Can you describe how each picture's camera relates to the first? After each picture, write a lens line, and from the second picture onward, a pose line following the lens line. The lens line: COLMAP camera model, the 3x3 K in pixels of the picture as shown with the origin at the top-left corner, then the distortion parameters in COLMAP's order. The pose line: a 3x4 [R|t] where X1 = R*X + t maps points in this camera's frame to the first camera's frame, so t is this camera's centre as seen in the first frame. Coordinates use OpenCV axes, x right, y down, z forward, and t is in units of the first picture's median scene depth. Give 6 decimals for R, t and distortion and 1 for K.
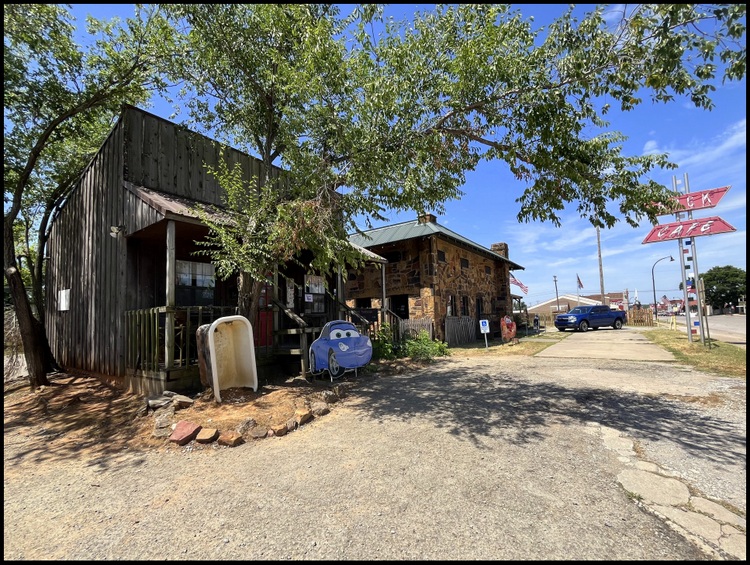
lens RADIAL K [[304.2, 0, 377.1], [0, 304.2, 283.6], [0, 0, 1]] dist [0.000088, 0.000004]
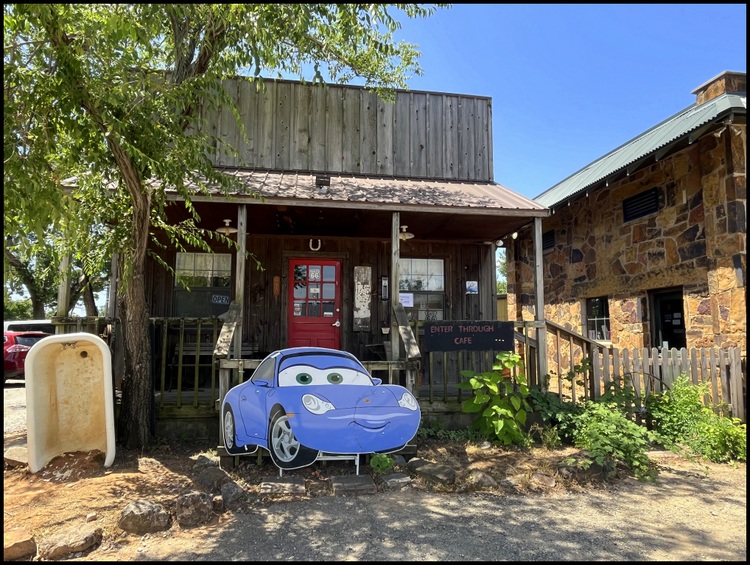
lens RADIAL K [[444.6, 0, 375.2], [0, 444.6, 282.2], [0, 0, 1]] dist [-0.003734, -0.000490]
pose [[0.723940, -0.044470, -0.688428, 0.309943], [0.049825, 0.998684, -0.012116, 0.023578], [0.688061, -0.025530, 0.725204, 0.408625]]
